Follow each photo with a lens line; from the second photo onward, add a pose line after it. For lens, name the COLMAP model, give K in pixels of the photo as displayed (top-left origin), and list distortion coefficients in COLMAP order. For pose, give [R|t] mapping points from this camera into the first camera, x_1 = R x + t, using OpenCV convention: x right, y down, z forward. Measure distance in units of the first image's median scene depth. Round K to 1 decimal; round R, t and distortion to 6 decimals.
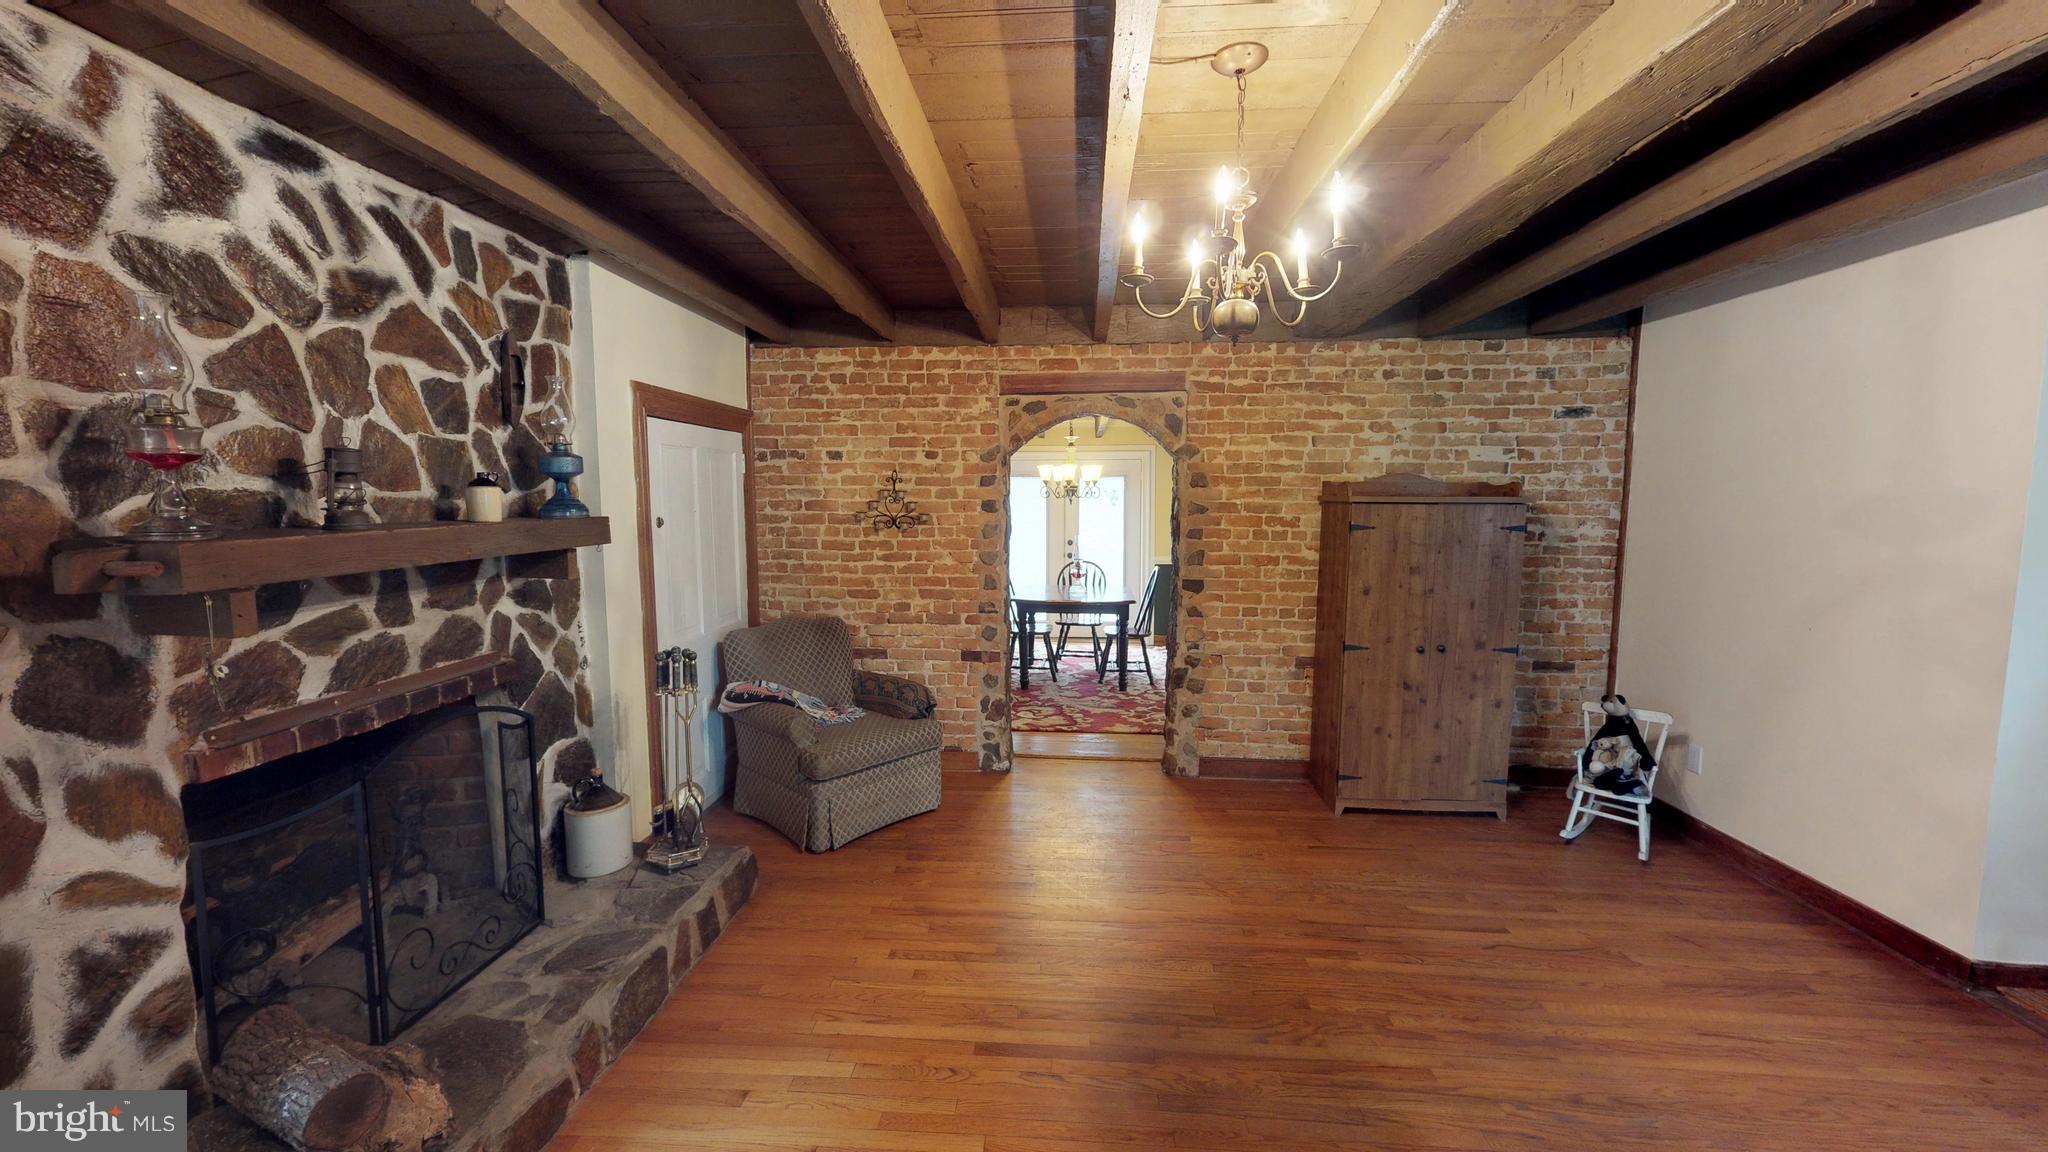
lens RADIAL K [[787.4, 0, 1029.9], [0, 787.4, 577.8], [0, 0, 1]] dist [0.002137, 0.000729]
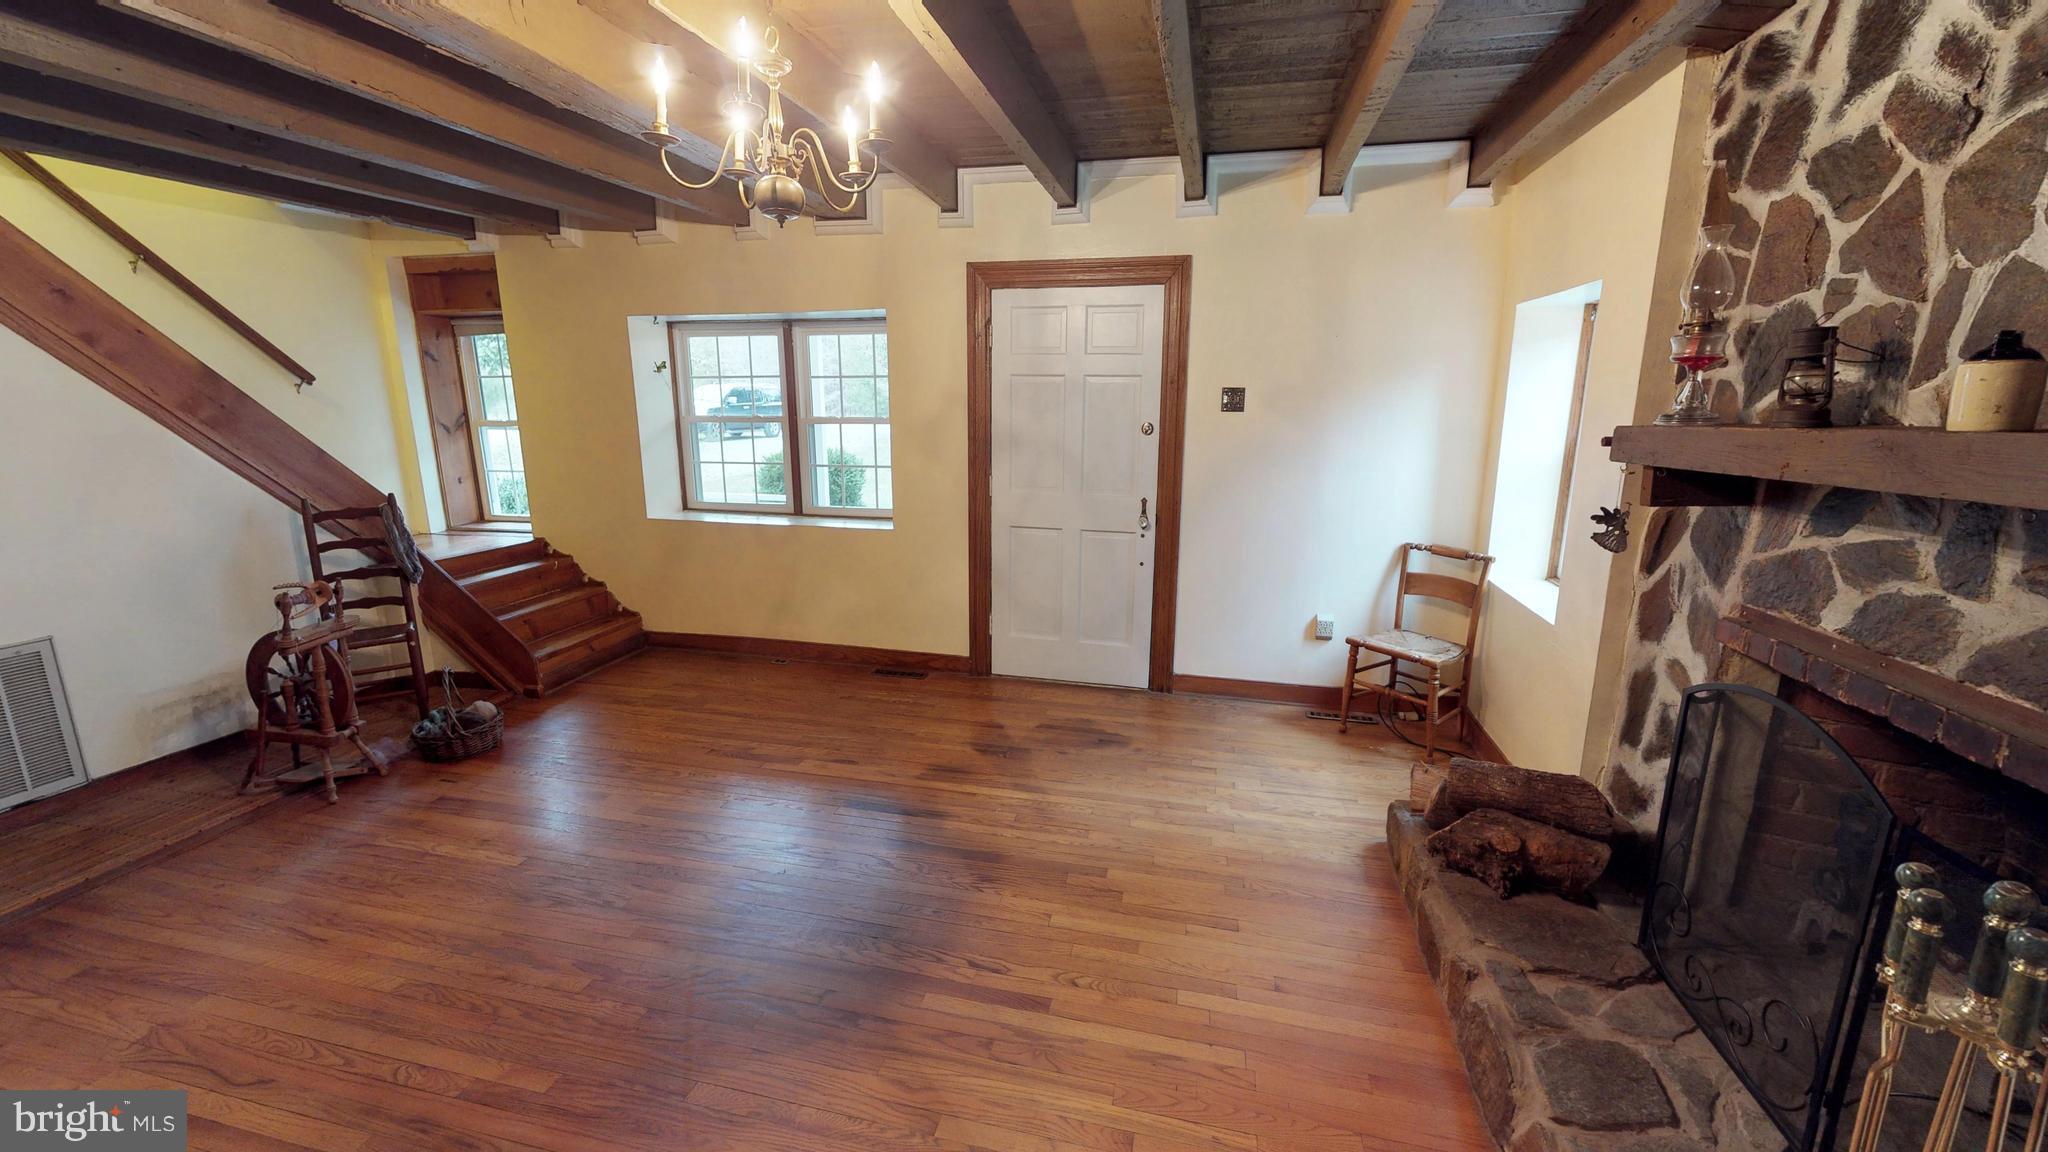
lens RADIAL K [[787.4, 0, 1030.4], [0, 787.4, 571.1], [0, 0, 1]] dist [0.002137, 0.000729]
pose [[-0.985946, -0.037426, 0.162820, -0.108059], [0.013653, 0.953274, 0.301798, -0.095572], [-0.166507, 0.299779, -0.939366, 1.042583]]
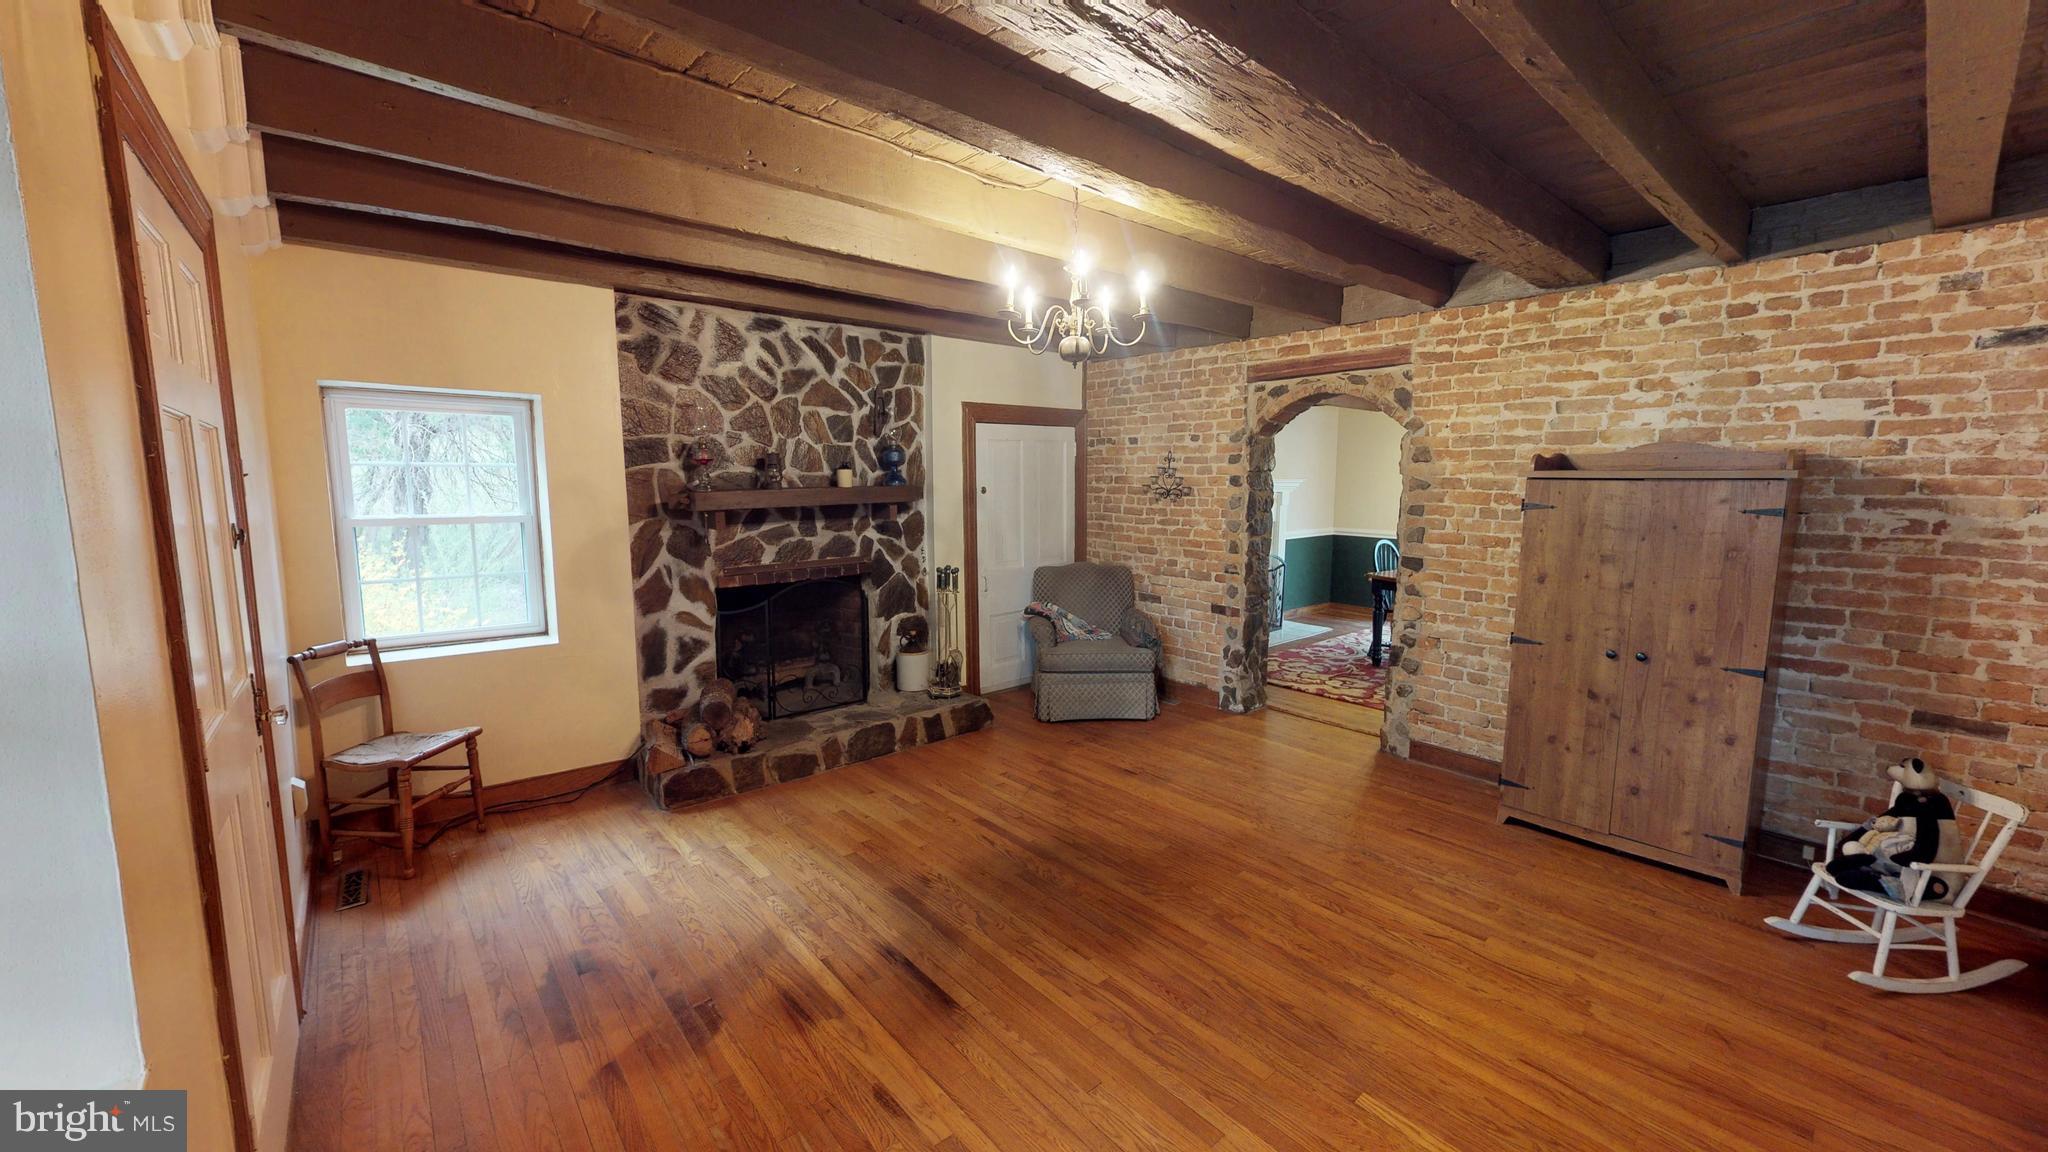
lens RADIAL K [[787.4, 0, 1015.2], [0, 787.4, 577.6], [0, 0, 1]] dist [0.002137, 0.000729]
pose [[0.694268, 0.090818, -0.713964, 0.661440], [-0.069566, 0.995830, 0.059024, 0.005100], [0.716347, 0.008689, 0.697690, -0.040331]]
